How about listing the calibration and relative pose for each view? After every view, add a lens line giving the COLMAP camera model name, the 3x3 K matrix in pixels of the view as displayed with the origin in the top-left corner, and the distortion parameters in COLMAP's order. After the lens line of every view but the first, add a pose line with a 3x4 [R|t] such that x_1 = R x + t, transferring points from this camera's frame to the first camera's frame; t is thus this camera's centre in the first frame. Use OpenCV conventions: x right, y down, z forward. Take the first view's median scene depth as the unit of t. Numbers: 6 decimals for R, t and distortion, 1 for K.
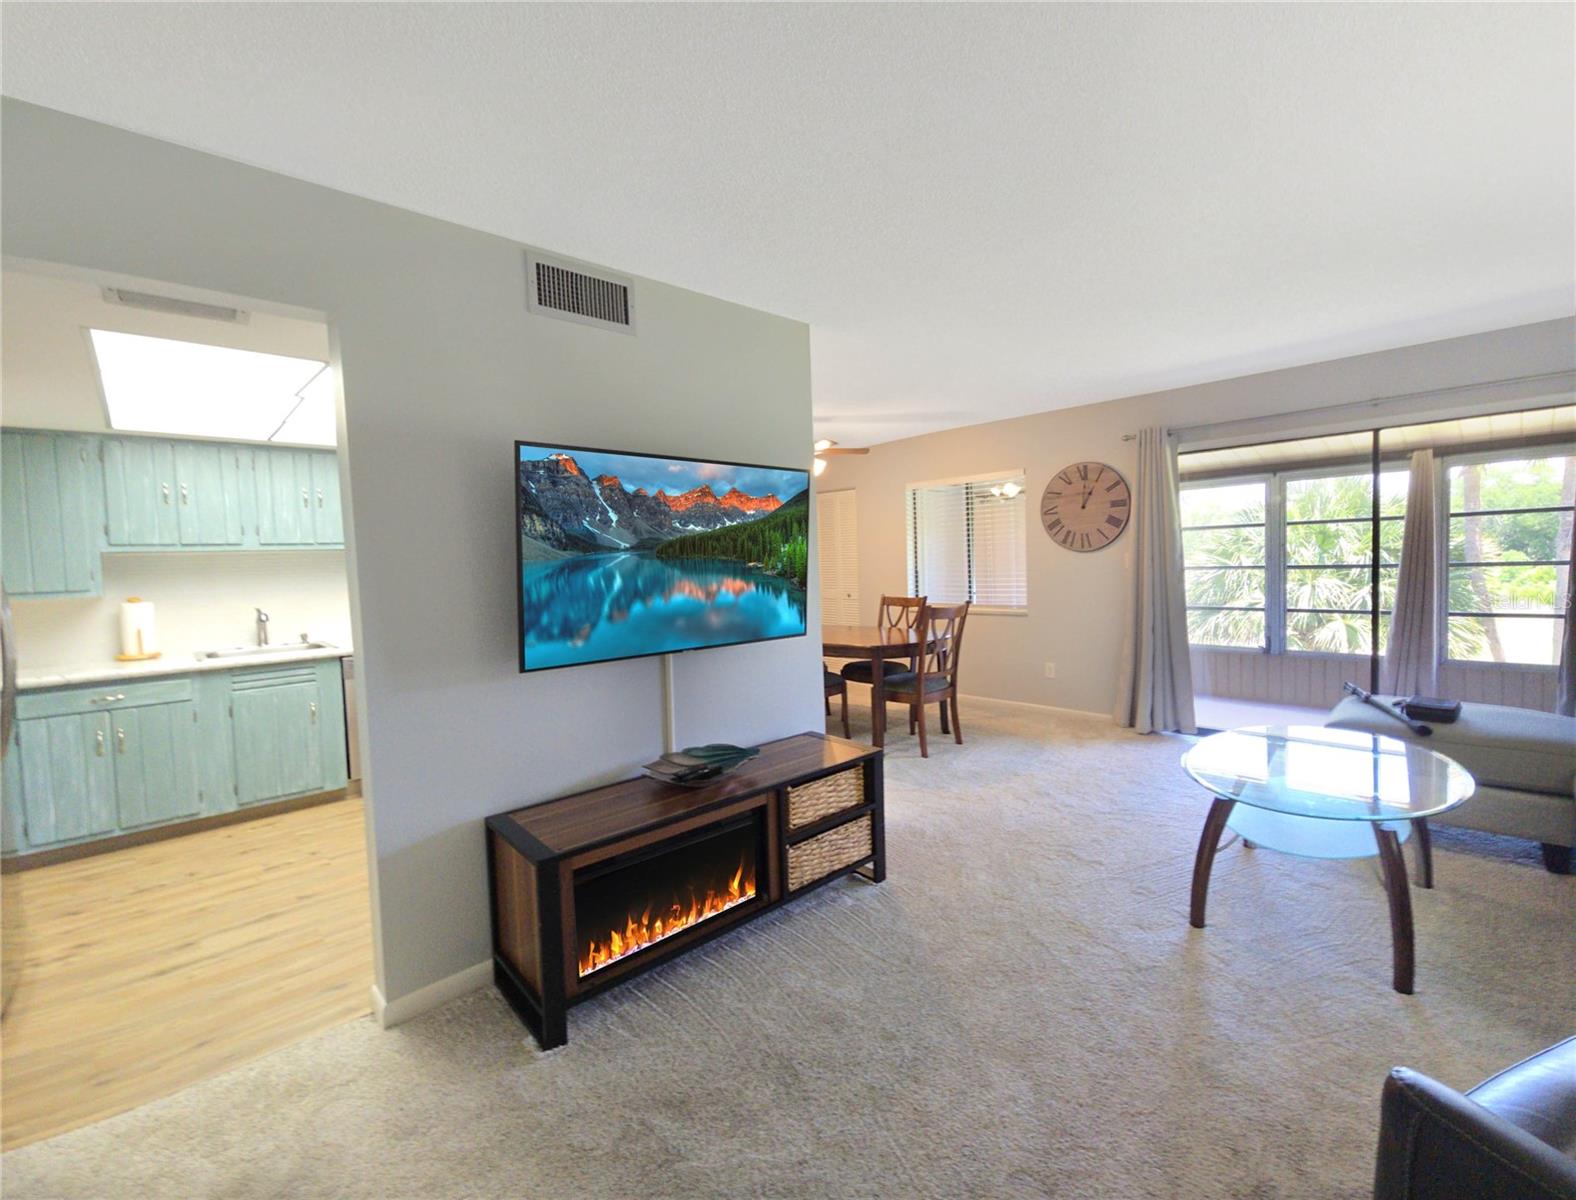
lens RADIAL K [[691.1, 0, 796.8], [0, 691.1, 595.2], [0, 0, 1]] dist [-0.000268, -0.002379]
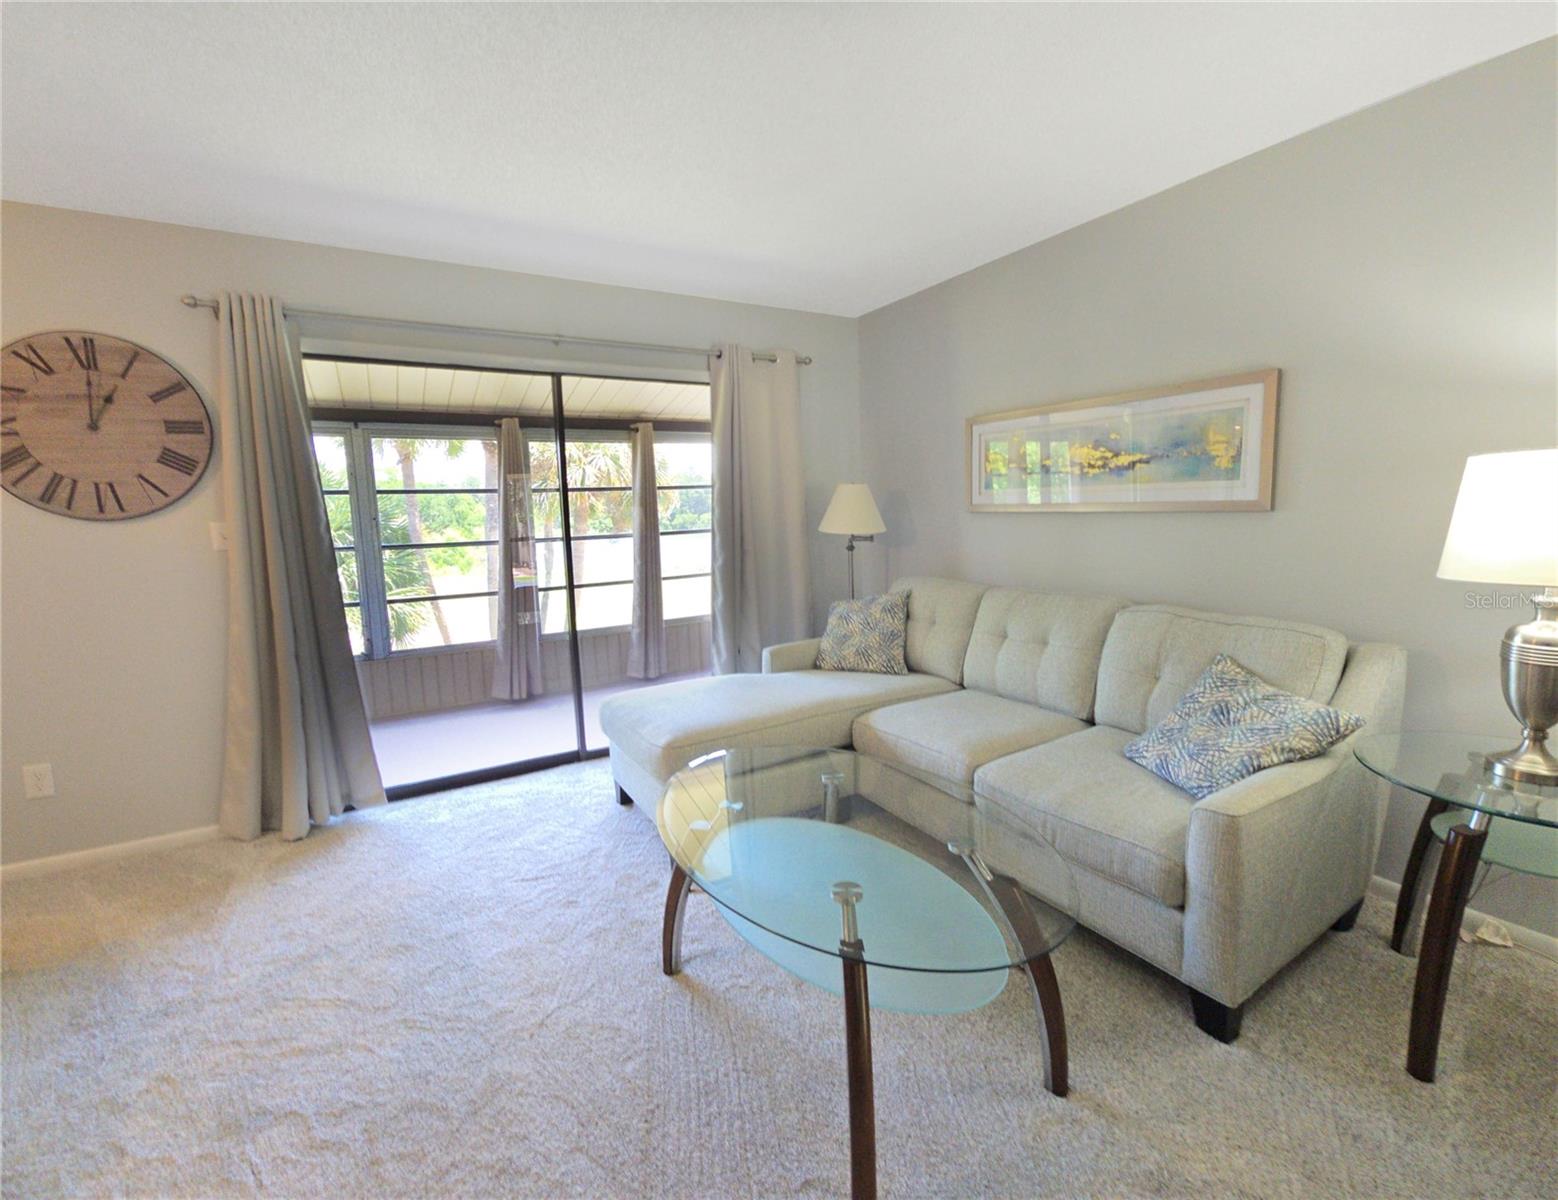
lens RADIAL K [[683.2, 0, 769.3], [0, 683.2, 595.5], [0, 0, 1]] dist [-0.000268, -0.002379]
pose [[0.230589, -0.091672, 0.968723, 0.097113], [0.068952, 0.994589, 0.077707, -0.027861], [-0.970605, 0.048877, 0.235662, 0.785153]]
